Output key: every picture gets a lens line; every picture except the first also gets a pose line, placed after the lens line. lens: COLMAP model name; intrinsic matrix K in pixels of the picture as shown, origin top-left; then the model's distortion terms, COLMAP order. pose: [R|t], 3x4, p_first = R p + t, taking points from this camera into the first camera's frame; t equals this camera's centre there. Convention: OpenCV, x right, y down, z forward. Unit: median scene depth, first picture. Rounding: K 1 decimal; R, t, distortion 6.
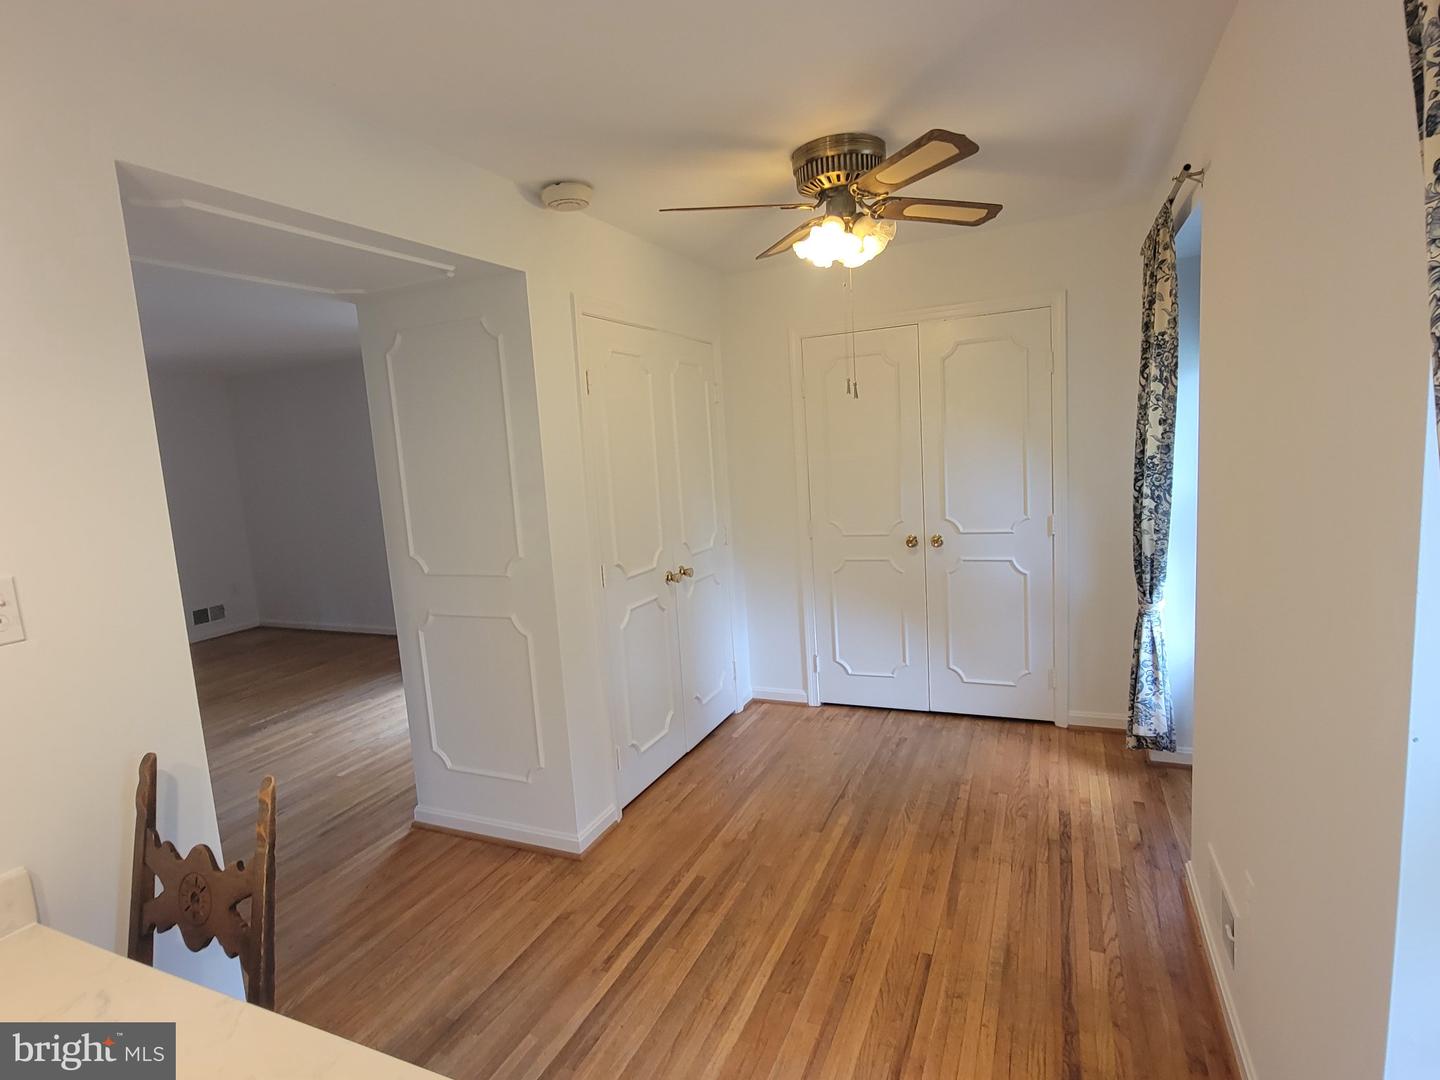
lens RADIAL K [[739.7, 0, 717.1], [0, 739.7, 534.4], [0, 0, 1]] dist [-0.003143, -0.000179]
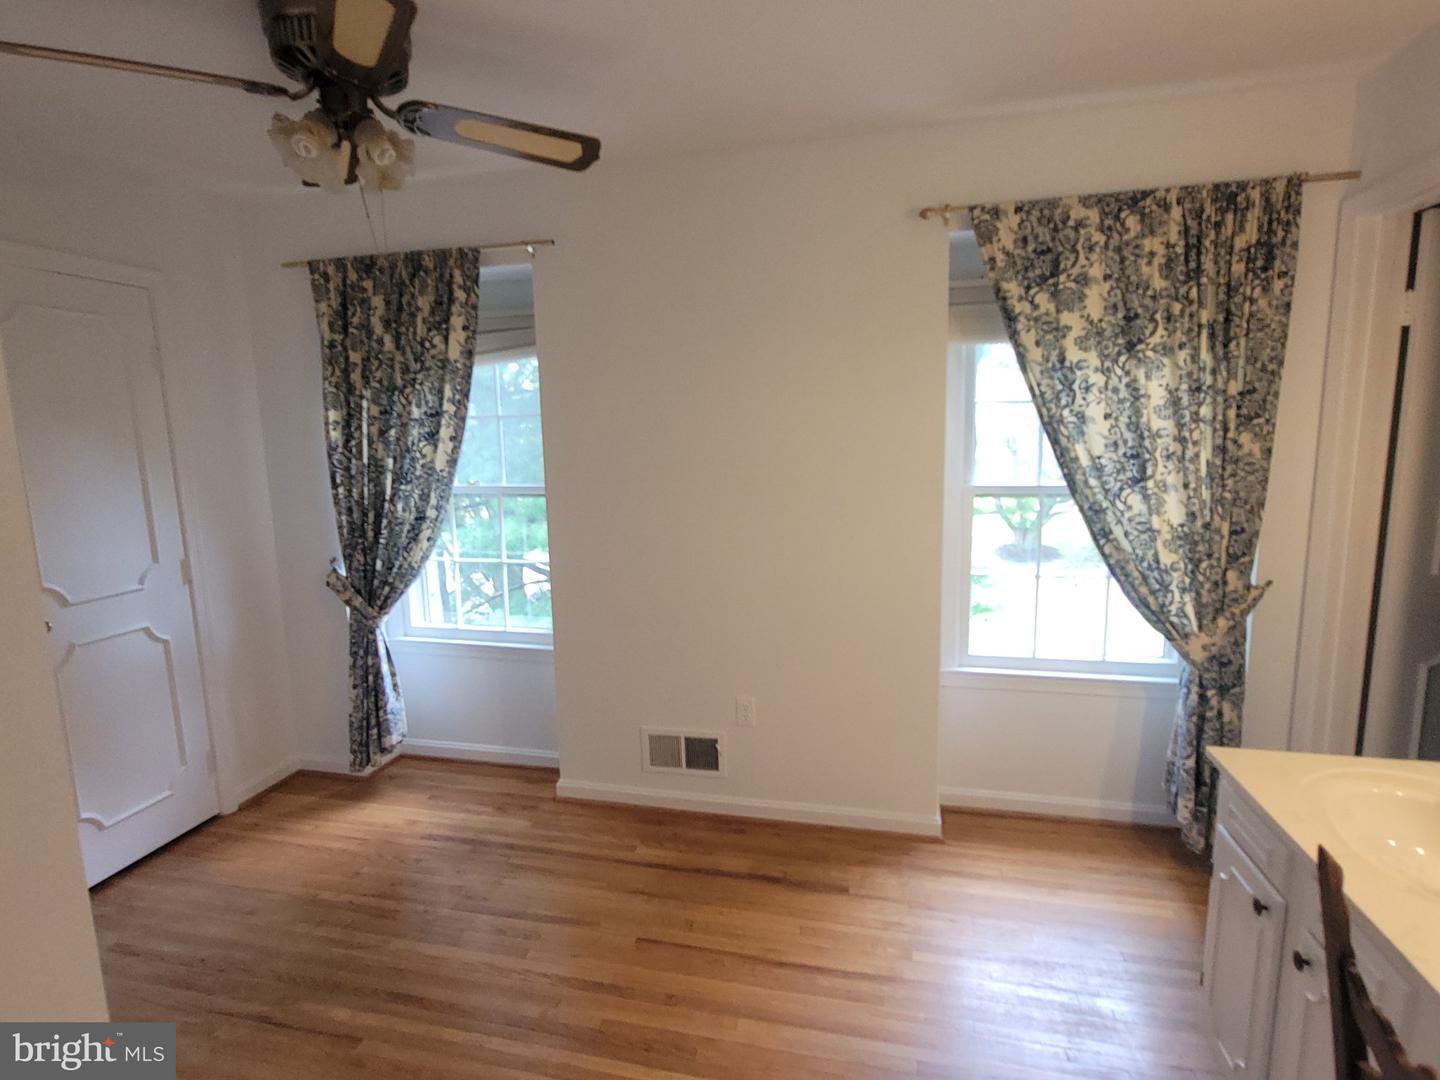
lens RADIAL K [[739.7, 0, 717.1], [0, 739.7, 534.4], [0, 0, 1]] dist [-0.003143, -0.000179]
pose [[-0.184235, -0.078808, 0.979718, -0.507694], [0.154813, 0.982011, 0.108105, -0.057836], [-0.970613, 0.171590, -0.168721, 0.703306]]
